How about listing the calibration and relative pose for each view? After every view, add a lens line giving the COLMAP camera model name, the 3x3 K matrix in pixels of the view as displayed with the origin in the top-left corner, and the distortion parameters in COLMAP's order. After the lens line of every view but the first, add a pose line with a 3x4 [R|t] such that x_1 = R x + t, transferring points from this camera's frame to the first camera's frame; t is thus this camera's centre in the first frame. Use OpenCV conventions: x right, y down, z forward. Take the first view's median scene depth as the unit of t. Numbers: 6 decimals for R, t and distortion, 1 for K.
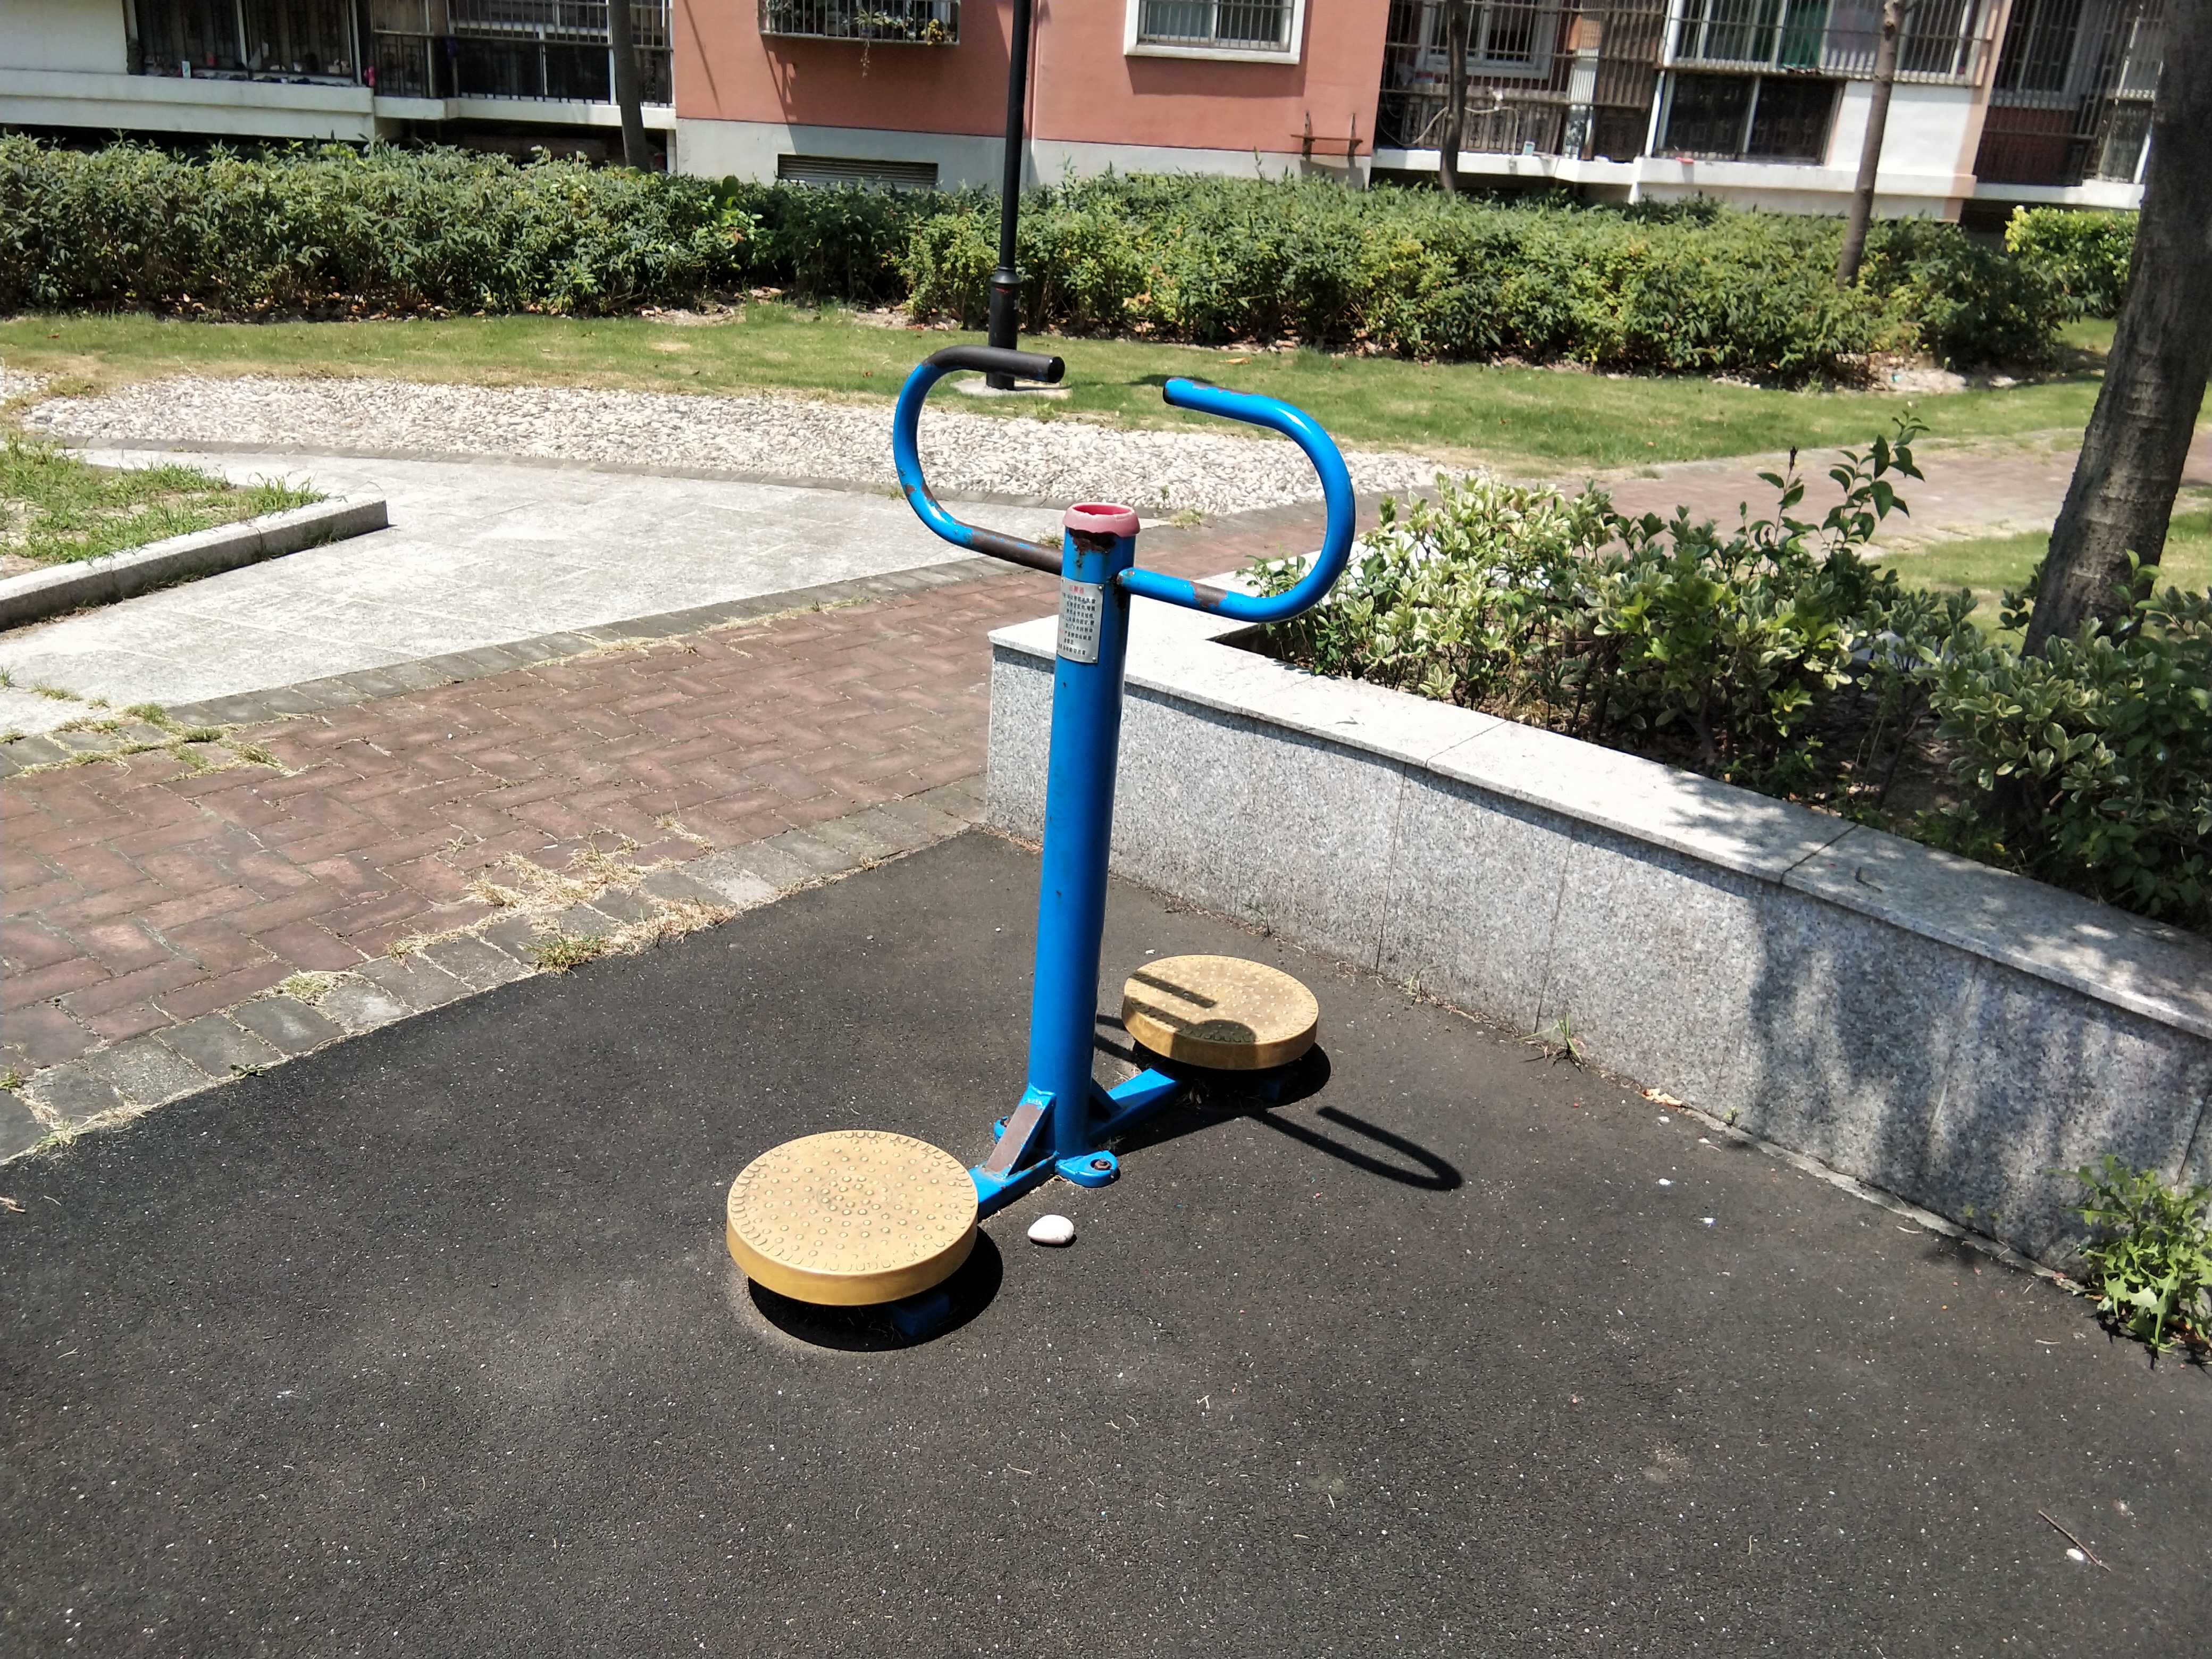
lens RADIAL K [[1883.6, 0, 1100.2], [0, 1883.6, 835.4], [0, 0, 1]] dist [0.126455, -0.193770]
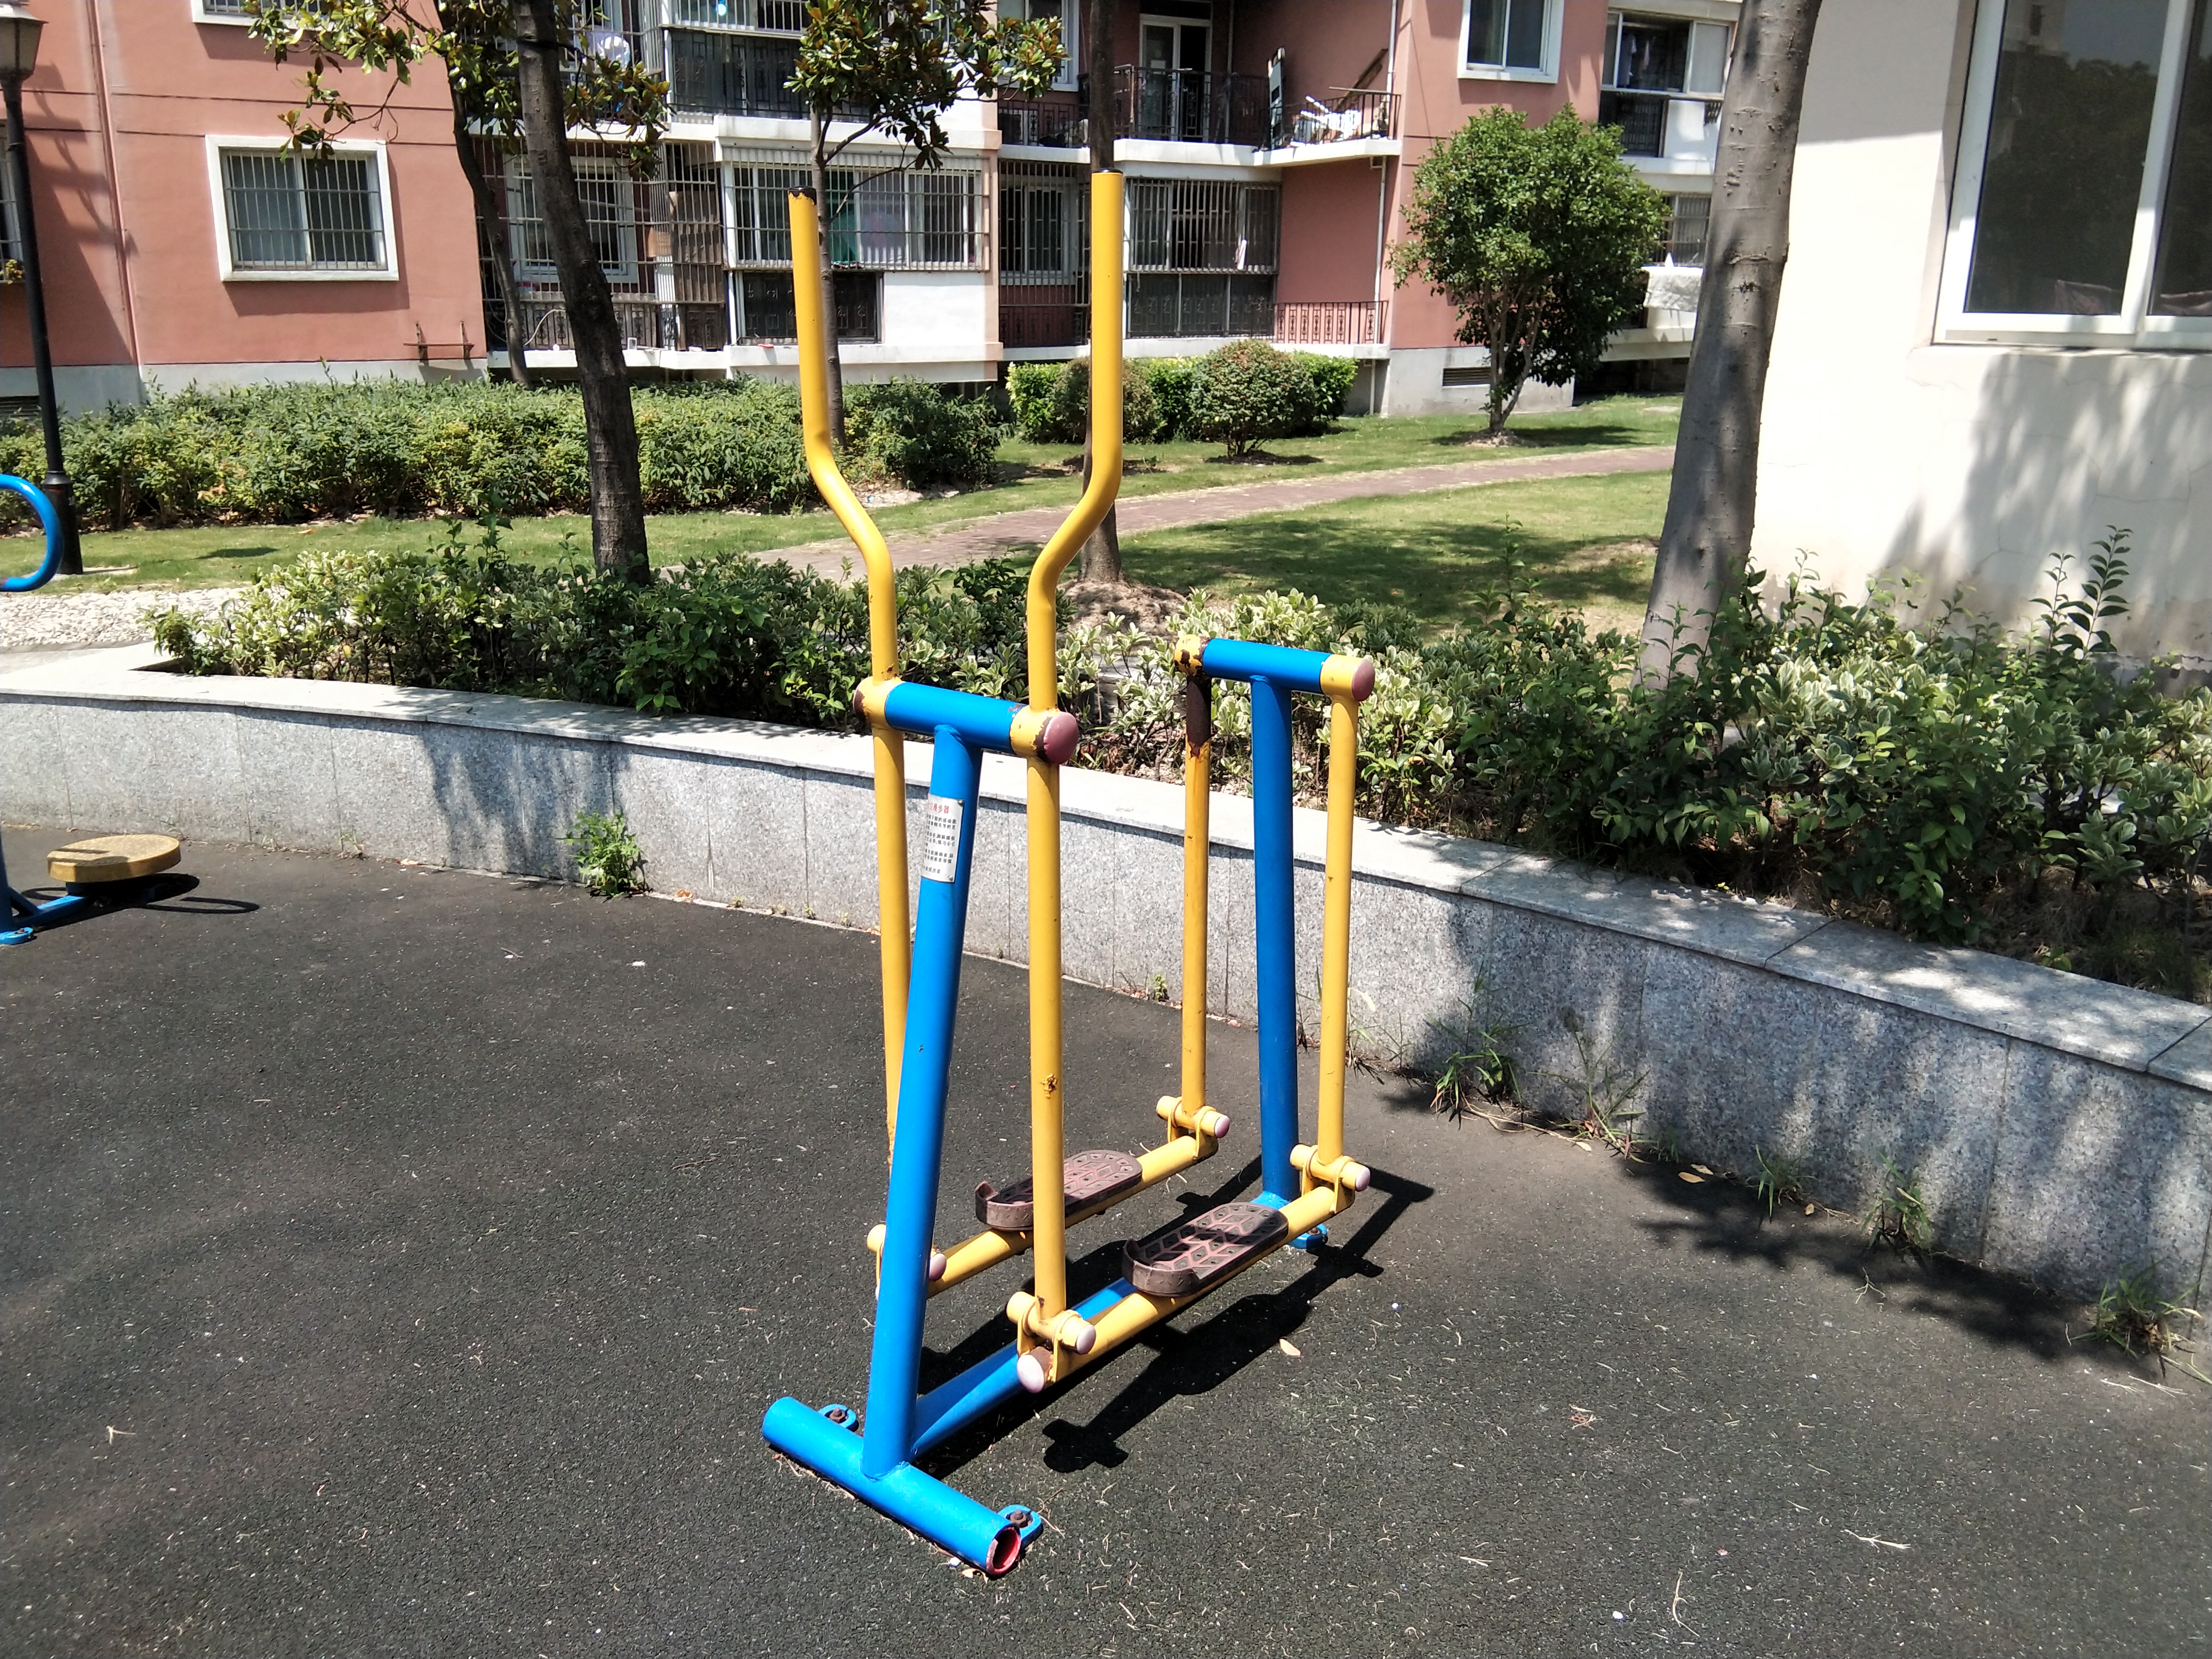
lens RADIAL K [[1883.6, 0, 1100.2], [0, 1883.6, 835.4], [0, 0, 1]] dist [0.126455, -0.193770]
pose [[0.919749, -0.165657, 0.355837, 0.063135], [0.197779, 0.978669, -0.055597, 0.081462], [-0.339036, 0.121512, 0.932893, -0.206380]]
